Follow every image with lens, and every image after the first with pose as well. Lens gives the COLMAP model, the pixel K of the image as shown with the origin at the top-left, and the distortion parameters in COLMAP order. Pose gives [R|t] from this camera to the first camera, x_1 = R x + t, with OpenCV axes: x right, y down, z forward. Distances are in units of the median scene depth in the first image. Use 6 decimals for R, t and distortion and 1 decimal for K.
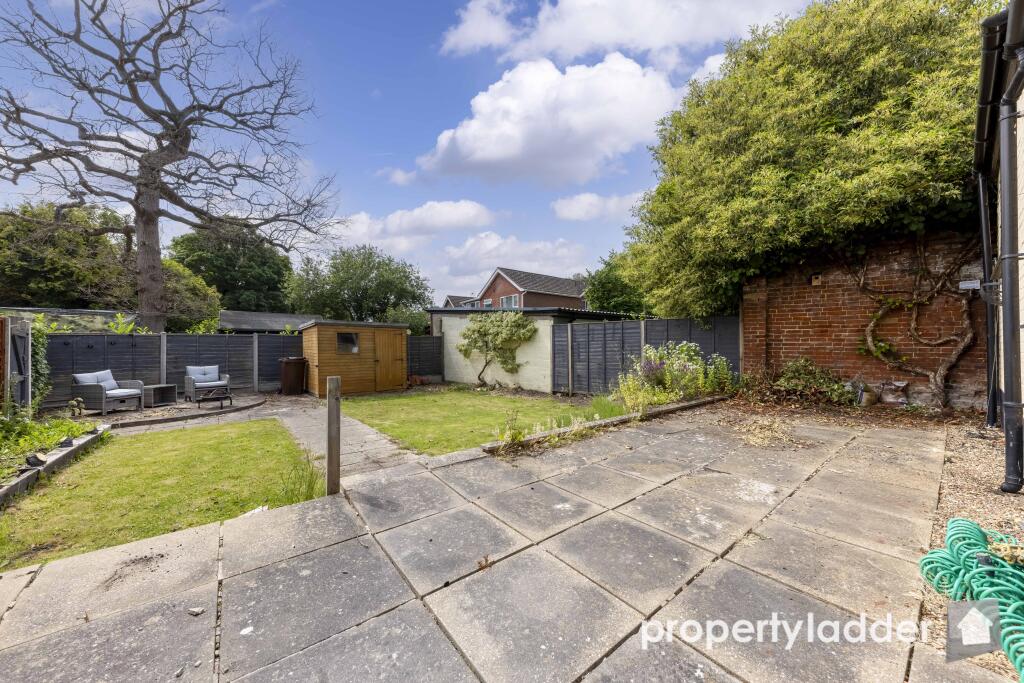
lens RADIAL K [[362.5, 0, 510.3], [0, 362.5, 341.8], [0, 0, 1]] dist [0.005303, -0.000572]
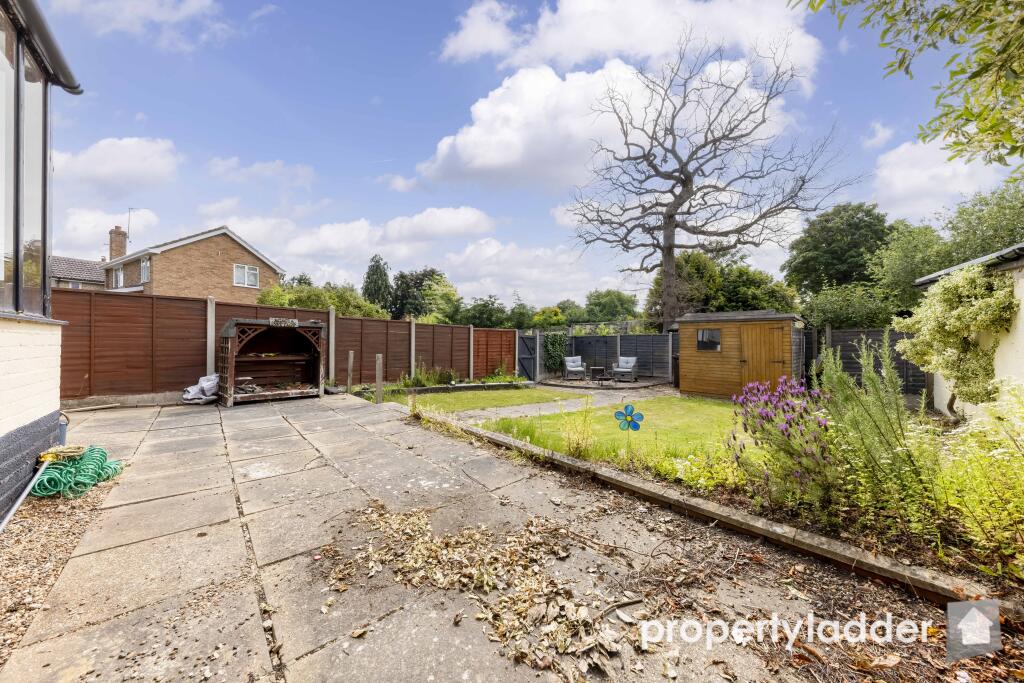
lens RADIAL K [[362.5, 0, 508.5], [0, 362.5, 345.8], [0, 0, 1]] dist [0.005303, -0.000572]
pose [[0.019234, 0.004480, -0.999805, 0.679908], [0.005375, 0.999975, 0.004584, 0.013036], [0.999801, -0.005462, 0.019209, 0.658969]]
